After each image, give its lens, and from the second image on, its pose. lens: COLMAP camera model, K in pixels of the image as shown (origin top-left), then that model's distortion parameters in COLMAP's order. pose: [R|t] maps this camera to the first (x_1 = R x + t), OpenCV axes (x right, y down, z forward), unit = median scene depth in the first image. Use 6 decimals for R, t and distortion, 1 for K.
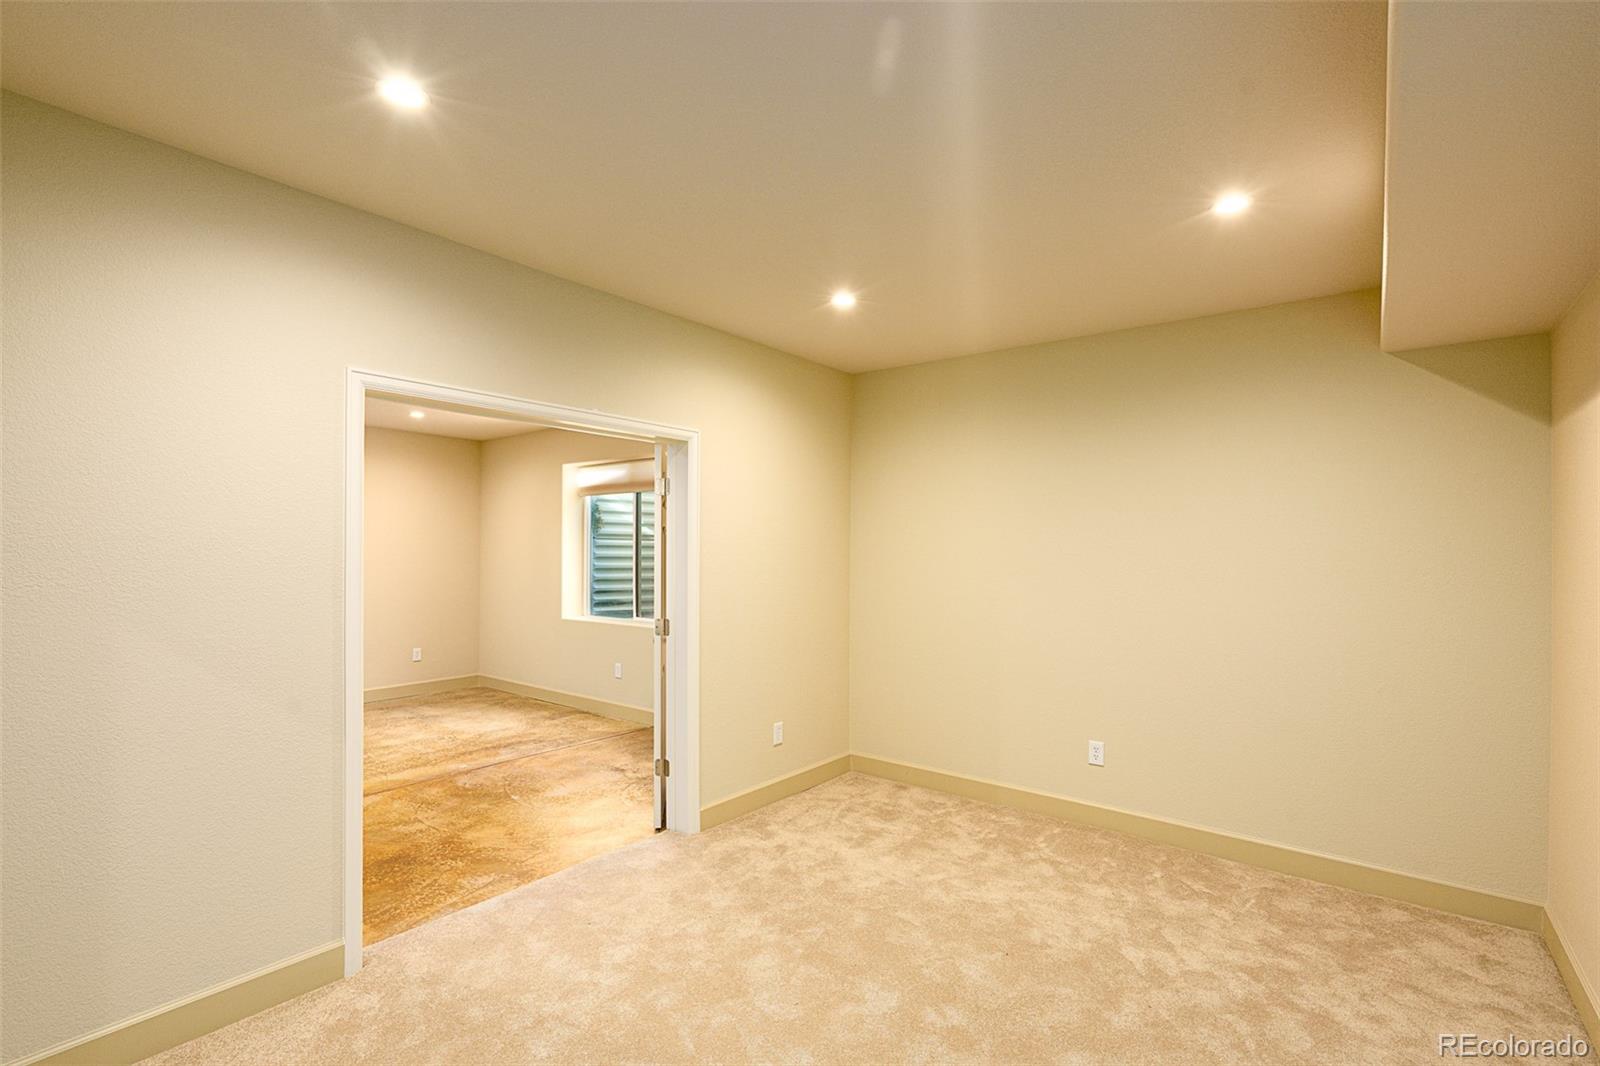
lens RADIAL K [[712.8, 0, 798.8], [0, 712.8, 547.6], [0, 0, 1]] dist [-0.000243, -0.000423]
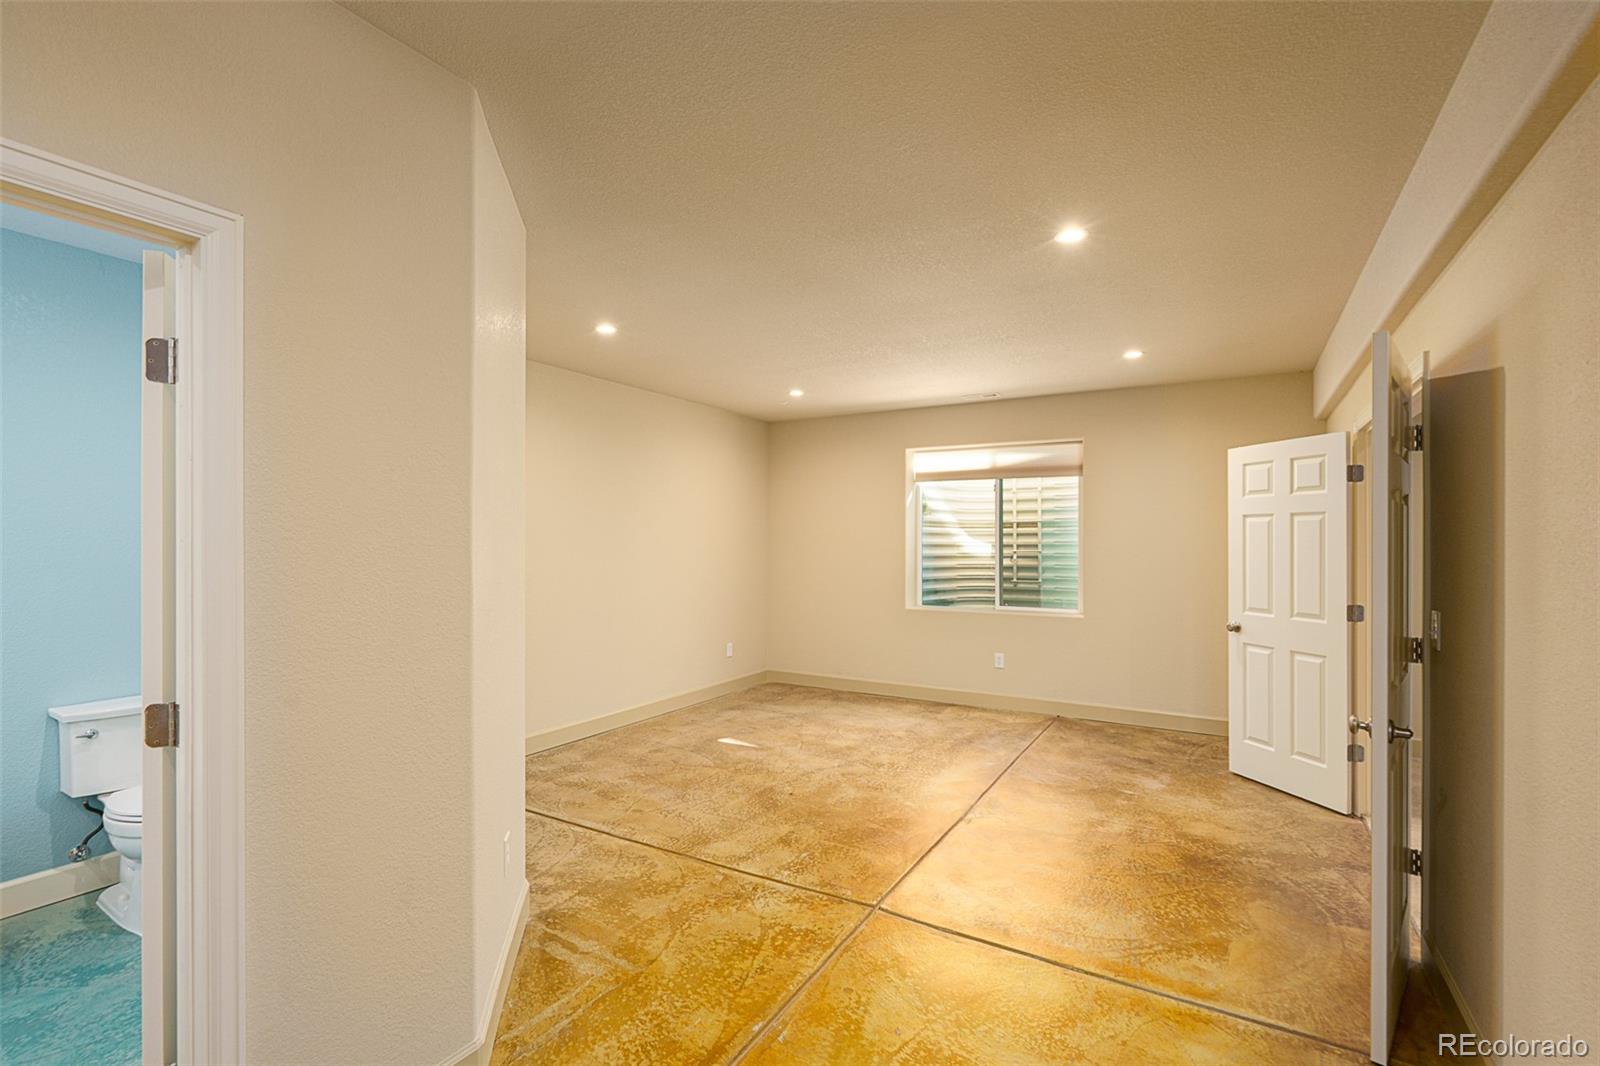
lens RADIAL K [[712.8, 0, 800.6], [0, 712.8, 529.6], [0, 0, 1]] dist [-0.000243, -0.000423]
pose [[0.990345, -0.003889, 0.138569, -0.637302], [0.004369, 0.999985, -0.003156, -0.005707], [-0.138555, 0.003730, 0.990348, 0.059730]]
